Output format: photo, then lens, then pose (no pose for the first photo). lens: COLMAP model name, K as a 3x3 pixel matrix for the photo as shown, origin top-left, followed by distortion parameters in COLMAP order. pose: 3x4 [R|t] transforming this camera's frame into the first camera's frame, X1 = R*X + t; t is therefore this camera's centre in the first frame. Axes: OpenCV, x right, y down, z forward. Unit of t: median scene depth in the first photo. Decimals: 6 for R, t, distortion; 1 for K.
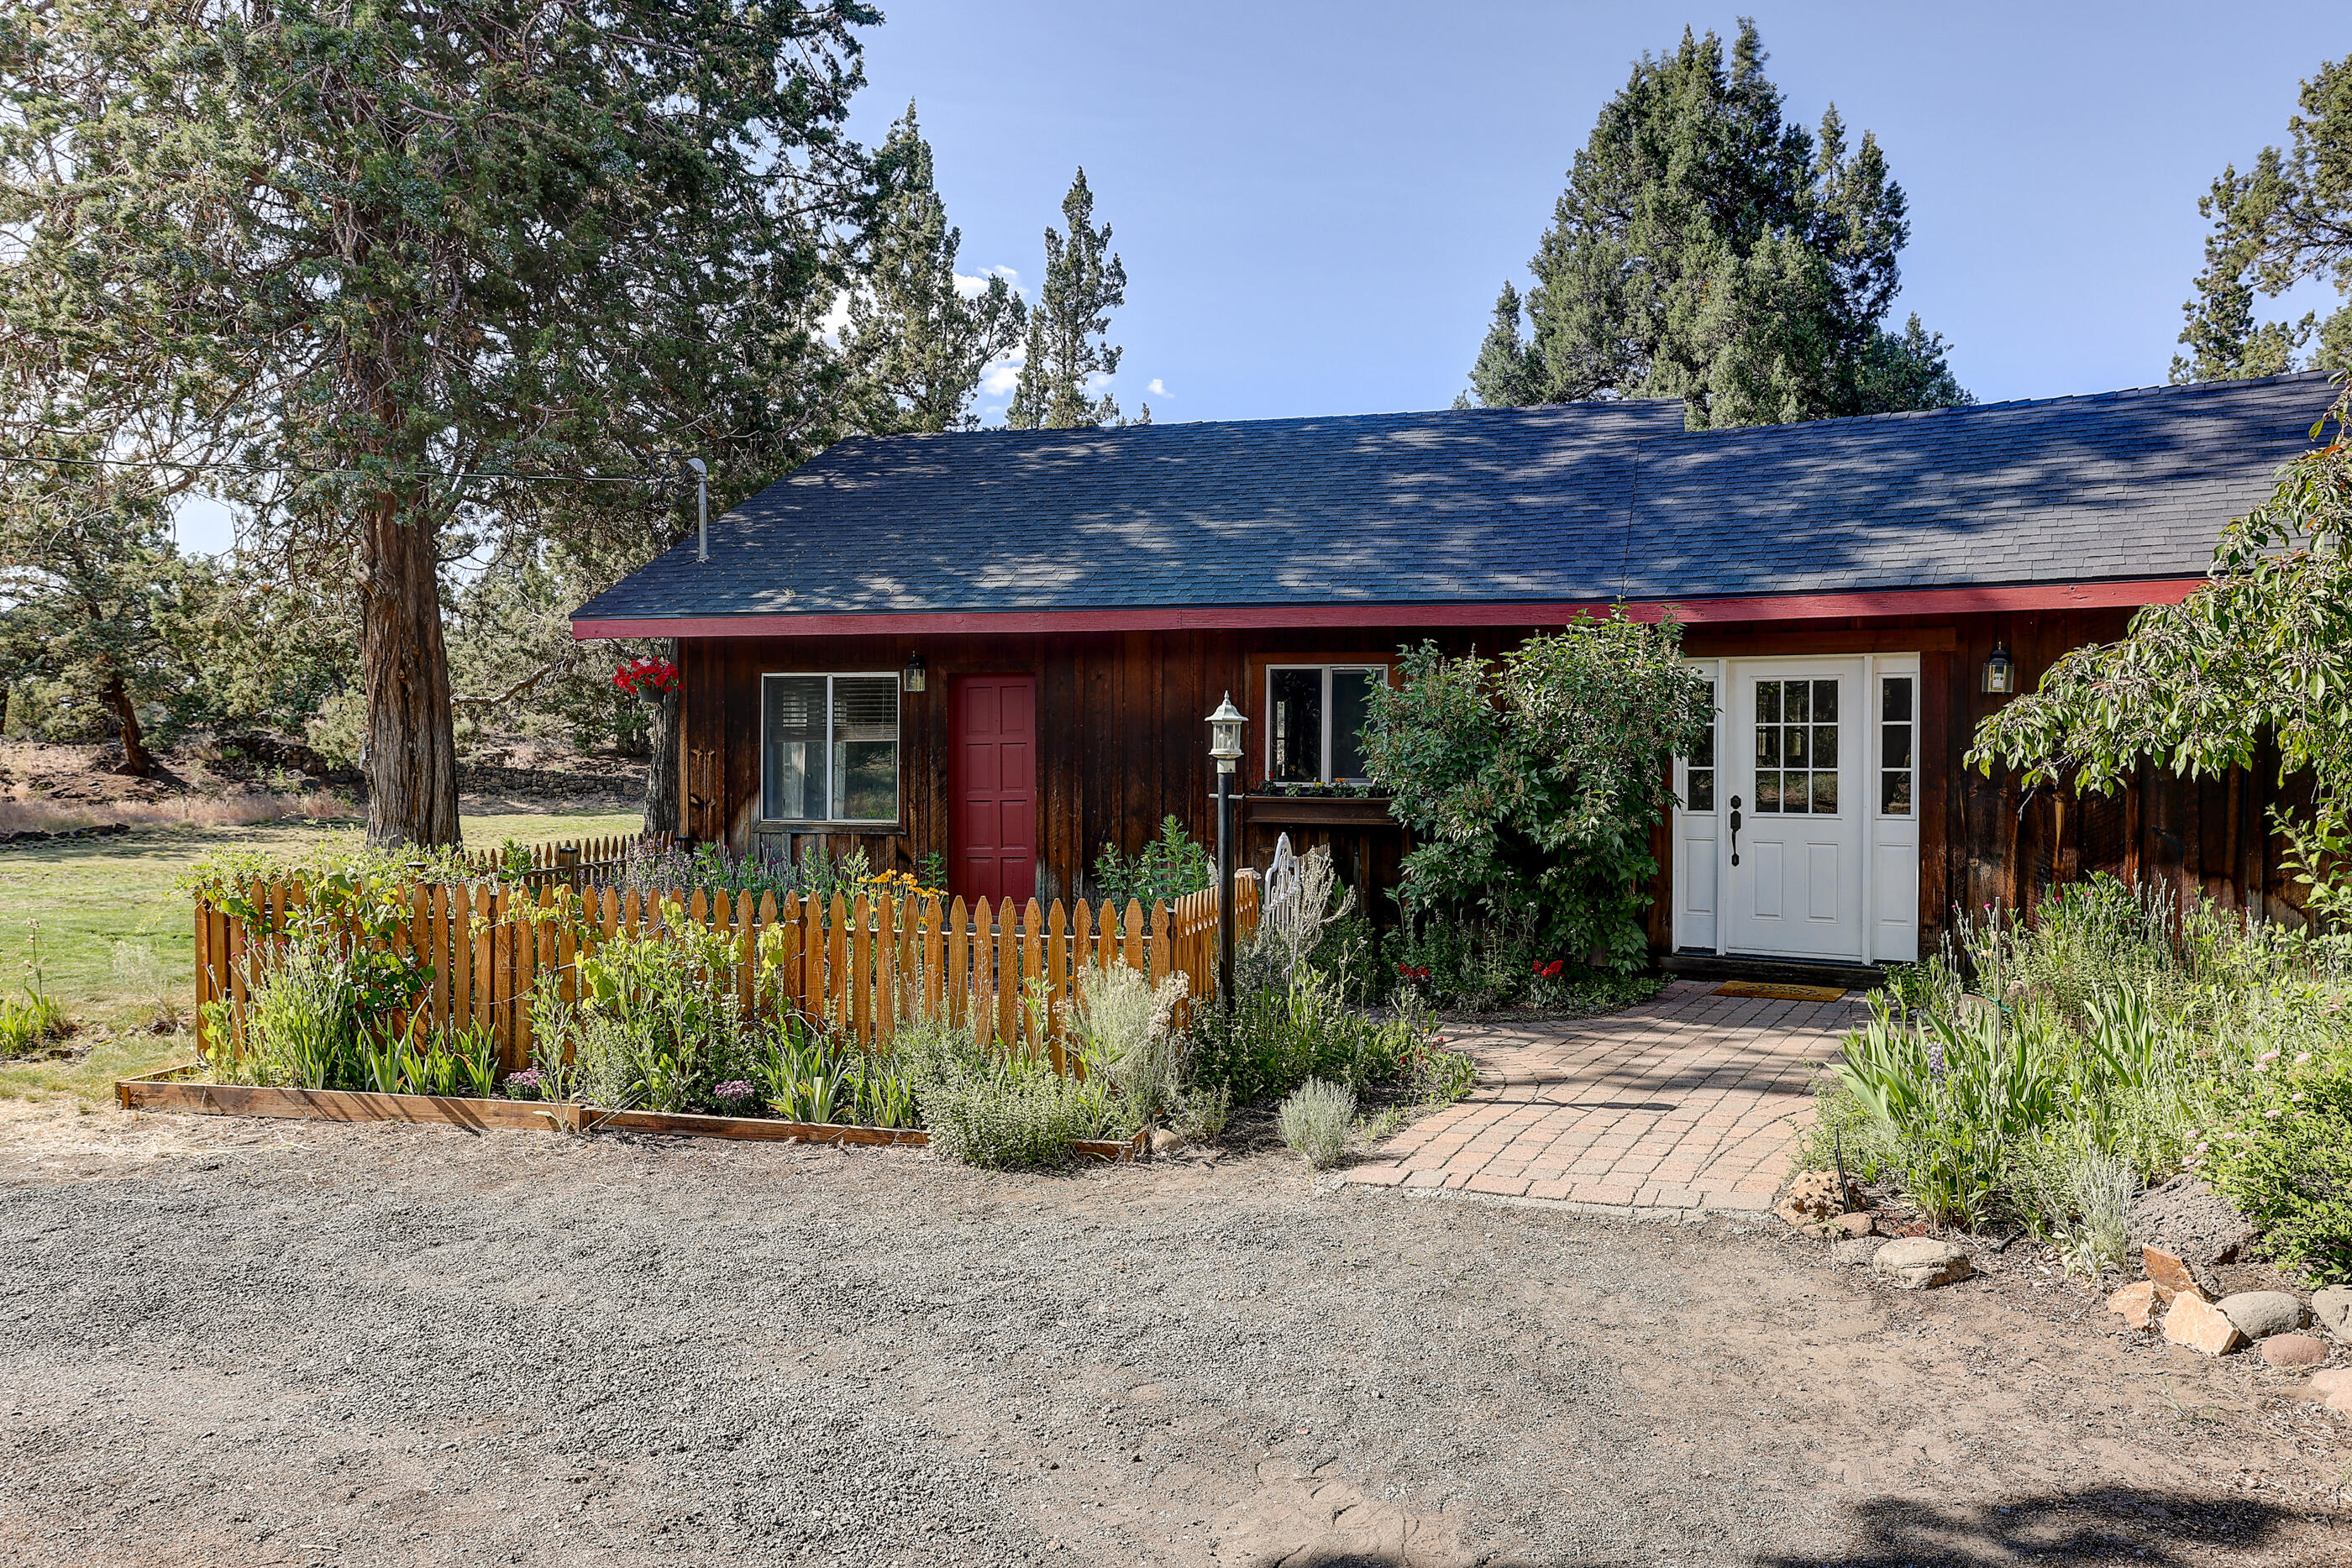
lens RADIAL K [[1642.0, 0, 1187.8], [0, 1642.0, 765.5], [0, 0, 1]] dist [-0.016853, 0.021940]
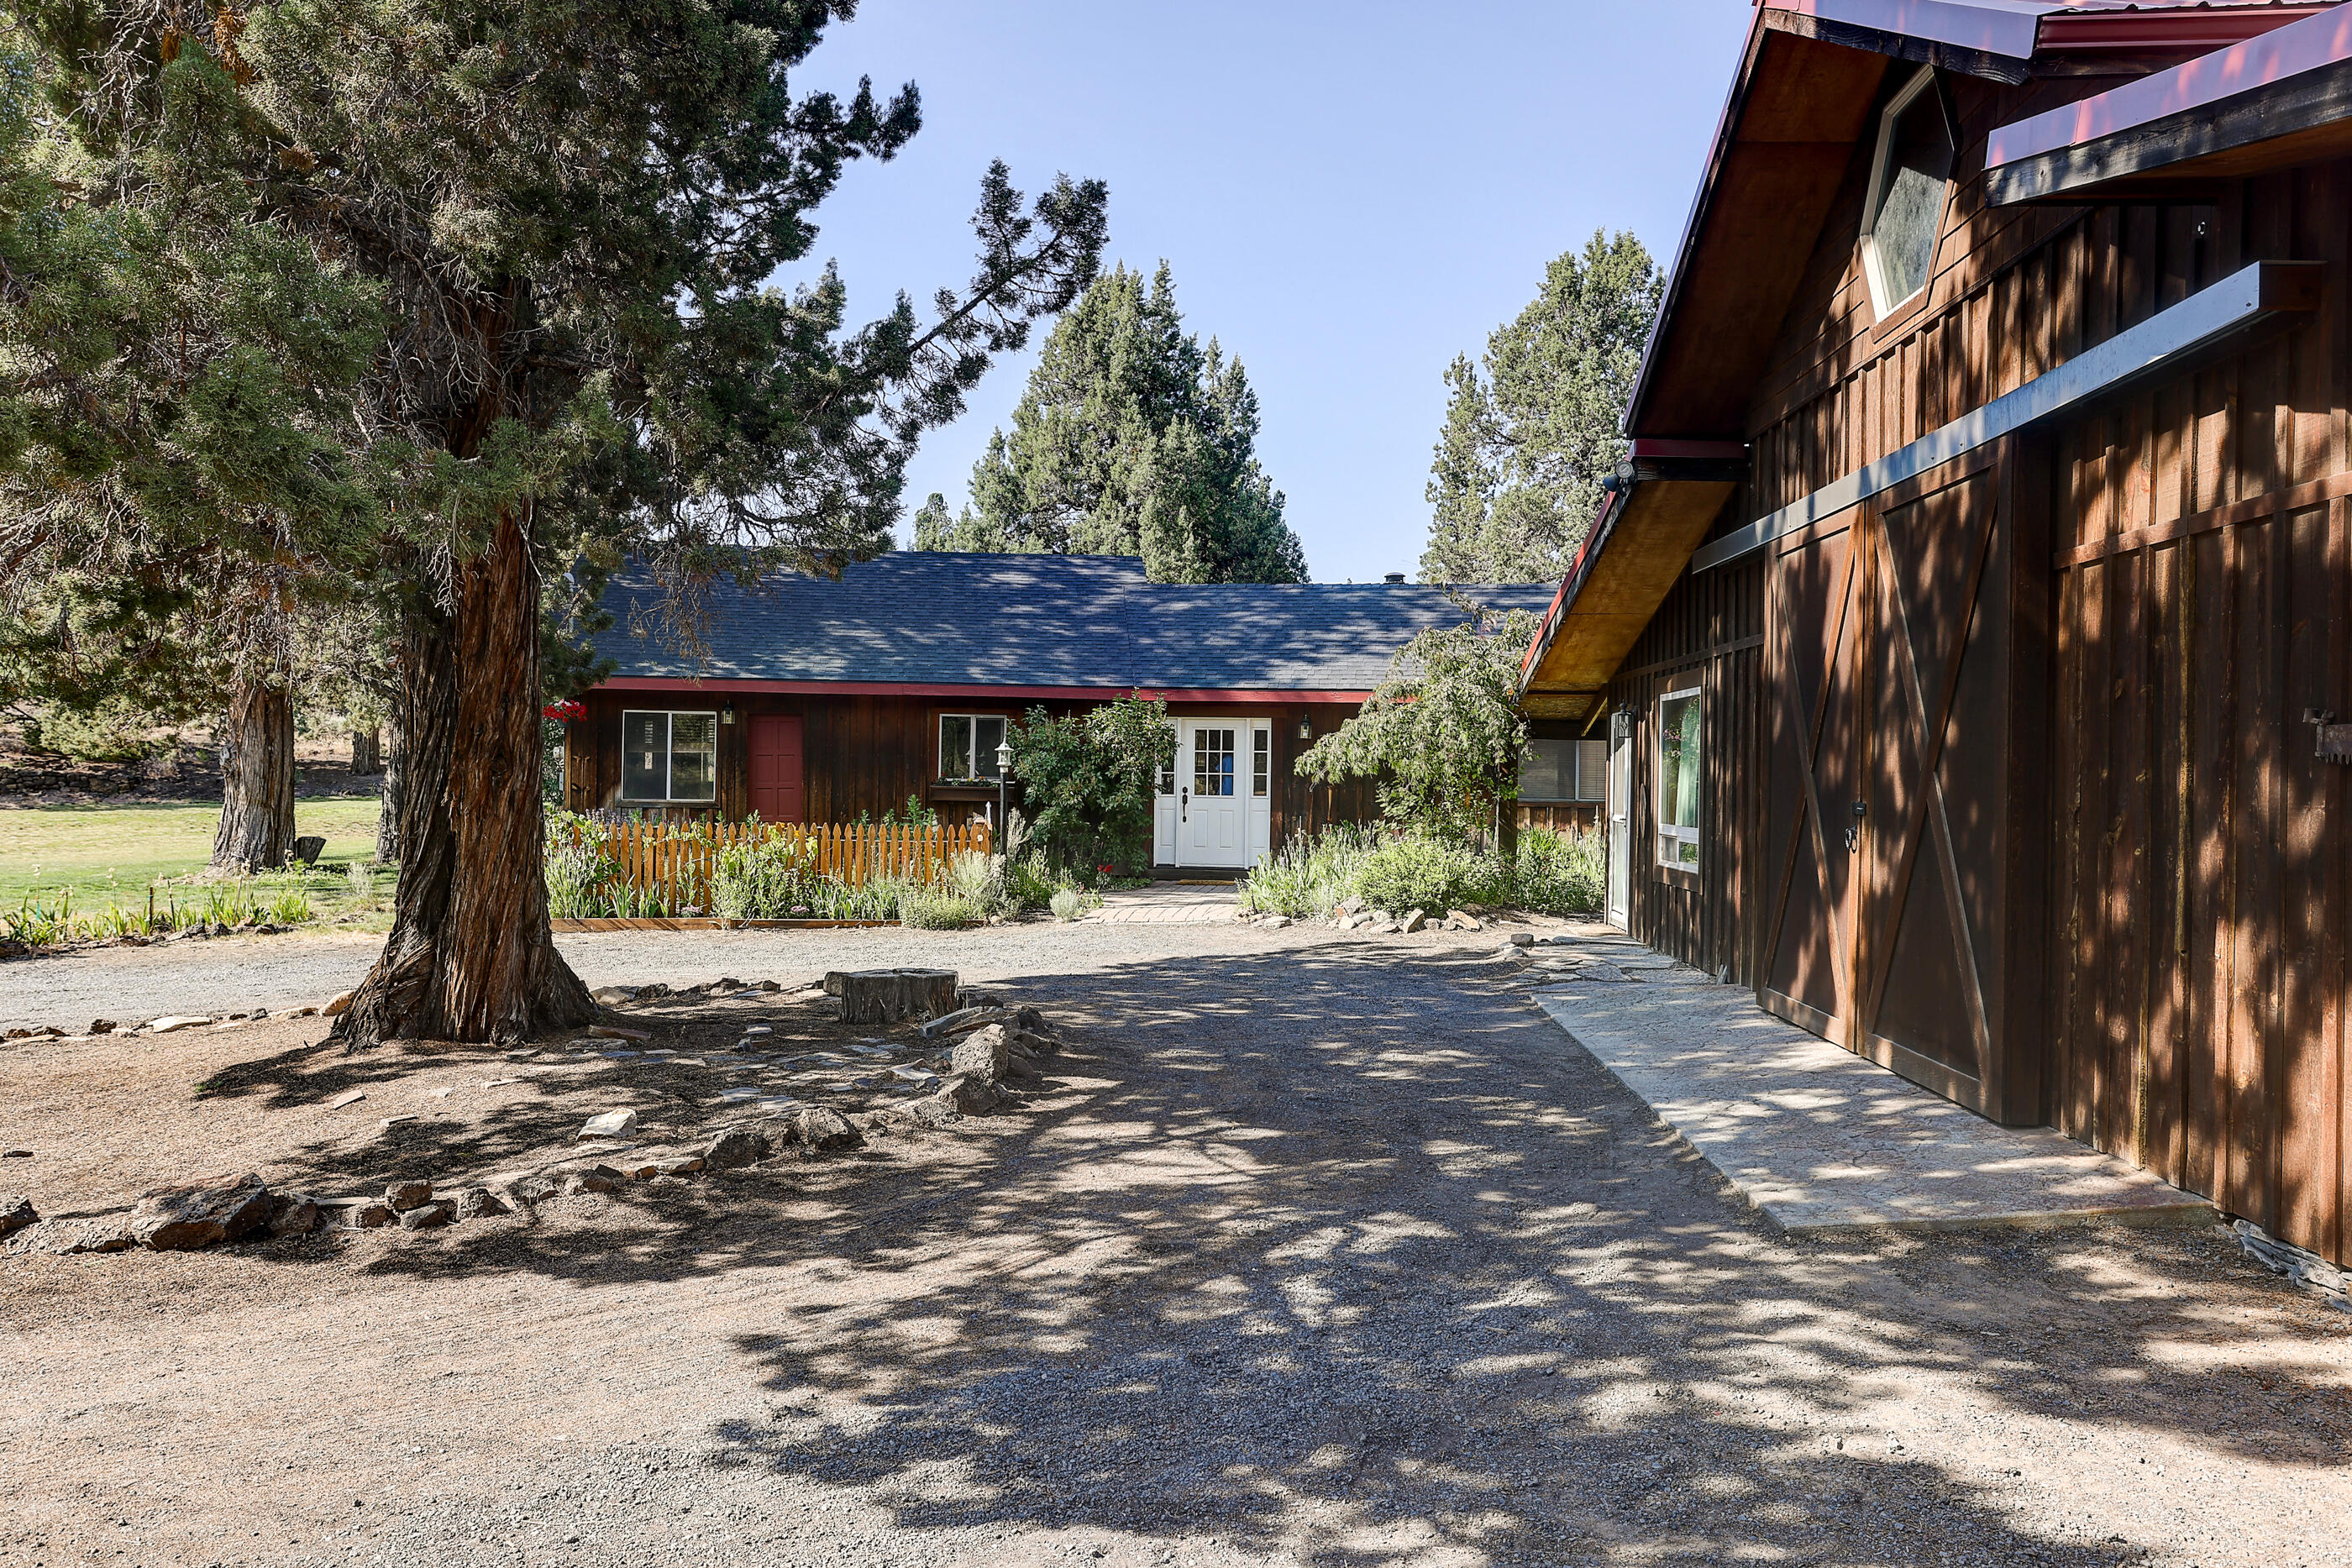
lens RADIAL K [[1764.5, 0, 1170.6], [0, 1764.5, 780.7], [0, 0, 1]] dist [-0.031028, -0.000841]
pose [[0.929831, 0.007519, 0.367909, -0.443635], [-0.009403, 0.999950, 0.003328, 0.004100], [-0.367866, -0.006554, 0.929856, -0.928302]]
